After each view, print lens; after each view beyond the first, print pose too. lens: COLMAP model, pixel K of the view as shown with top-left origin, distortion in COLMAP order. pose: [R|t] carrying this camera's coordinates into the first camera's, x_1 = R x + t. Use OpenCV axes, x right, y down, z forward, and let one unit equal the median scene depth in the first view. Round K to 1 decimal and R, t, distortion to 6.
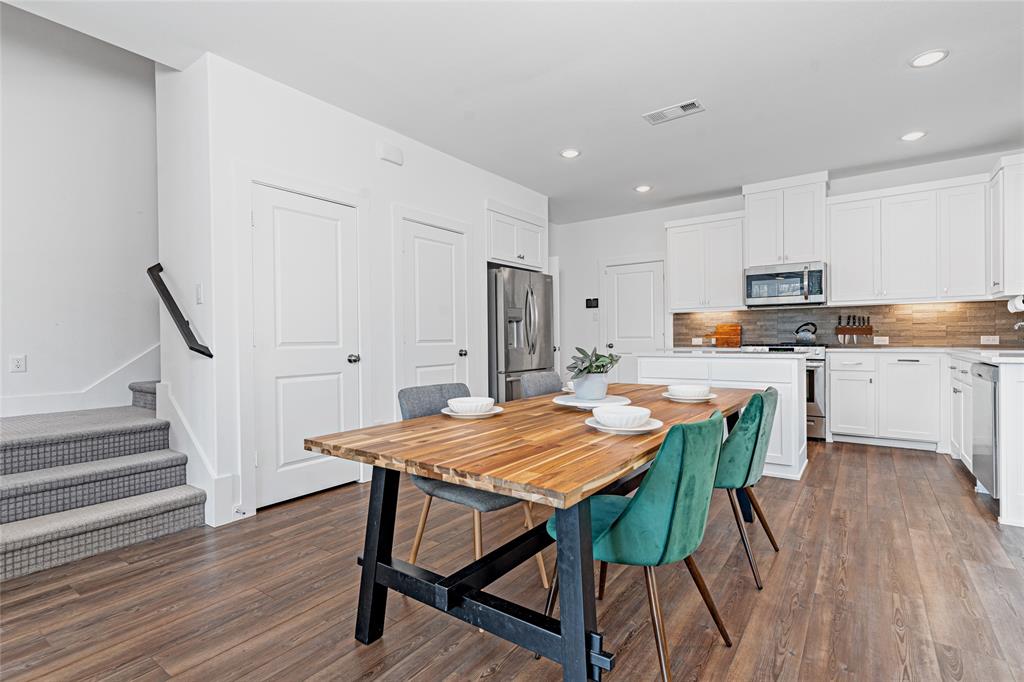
lens RADIAL K [[494.3, 0, 515.7], [0, 494.3, 339.1], [0, 0, 1]] dist [0.003831, -0.000138]
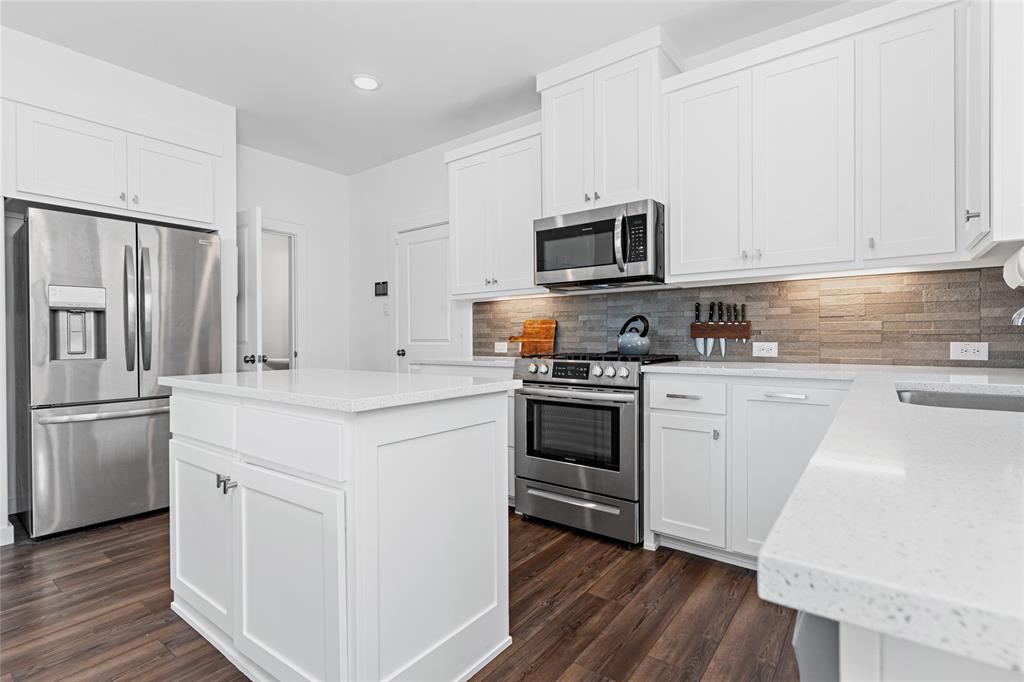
lens RADIAL K [[494.3, 0, 509.4], [0, 494.3, 336.9], [0, 0, 1]] dist [0.003831, -0.000138]
pose [[0.999538, 0.002980, -0.030234, 0.471188], [-0.003073, 0.999991, -0.003038, -0.007919], [0.030225, 0.003130, 0.999538, 0.454837]]
